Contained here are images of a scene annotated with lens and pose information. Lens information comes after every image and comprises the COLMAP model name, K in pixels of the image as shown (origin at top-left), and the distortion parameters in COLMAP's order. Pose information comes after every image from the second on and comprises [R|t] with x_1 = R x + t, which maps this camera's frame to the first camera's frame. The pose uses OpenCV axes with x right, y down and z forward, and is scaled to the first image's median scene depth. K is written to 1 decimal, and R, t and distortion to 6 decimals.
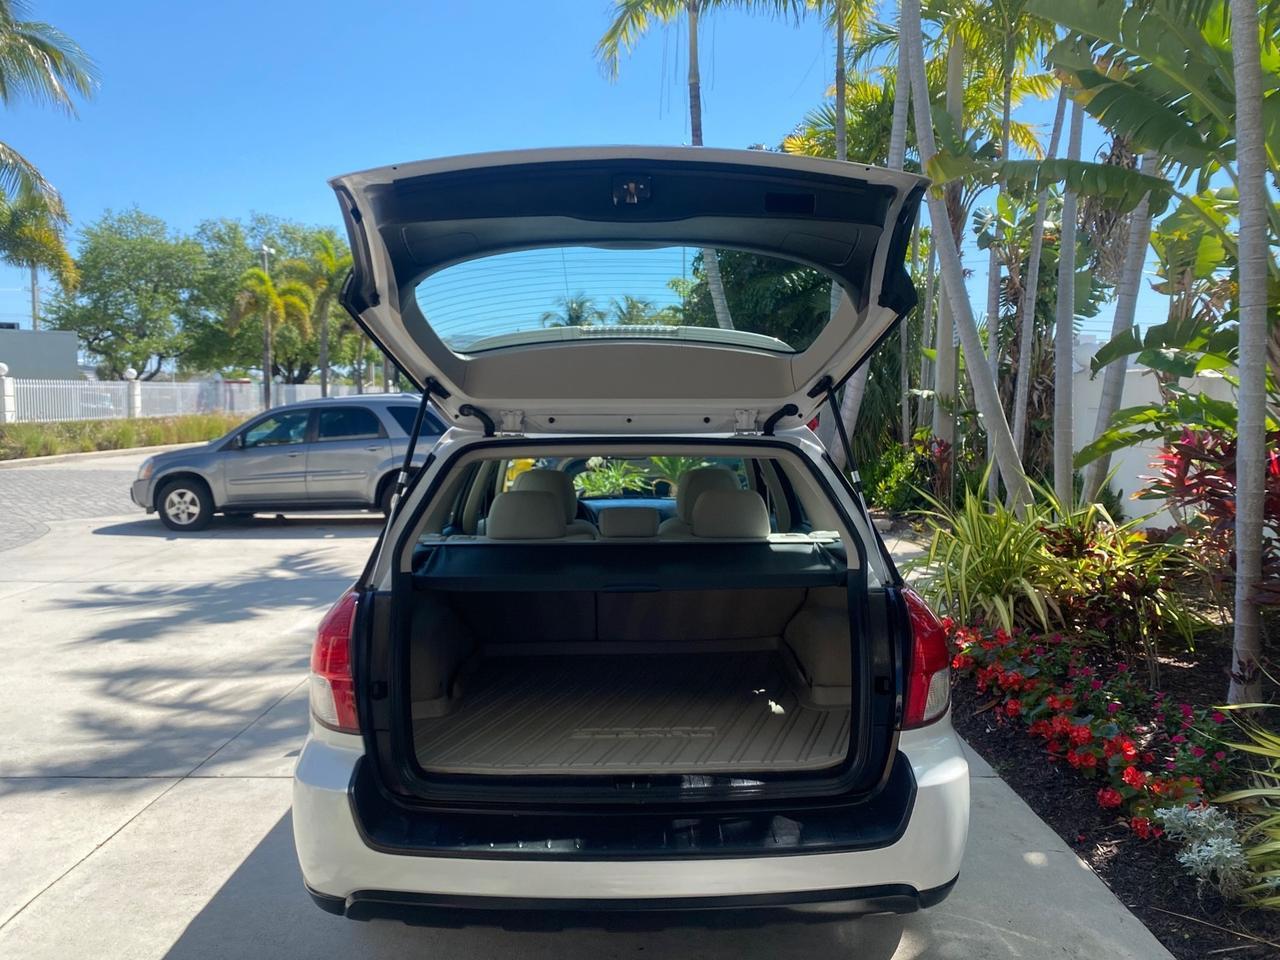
lens RADIAL K [[988.6, 0, 635.8], [0, 988.6, 471.7], [0, 0, 1]] dist [0.020391, -0.027659]
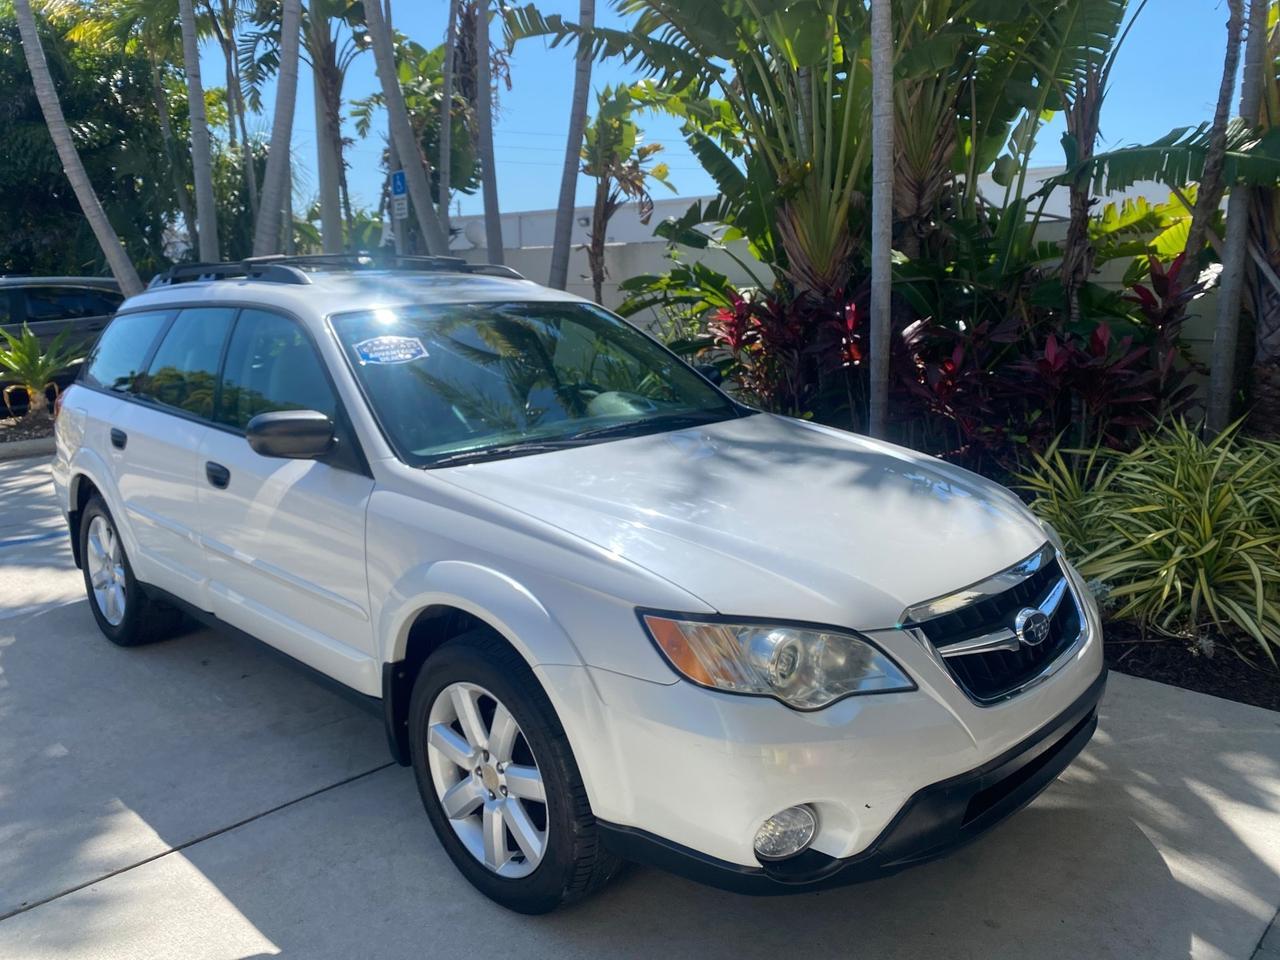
lens RADIAL K [[988.6, 0, 632.1], [0, 988.6, 478.0], [0, 0, 1]] dist [0.020391, -0.027659]
pose [[0.711385, -0.147379, 0.687176, -0.098732], [0.065251, 0.987392, 0.144218, -0.000638], [-0.699767, -0.057756, 0.712032, 0.063553]]
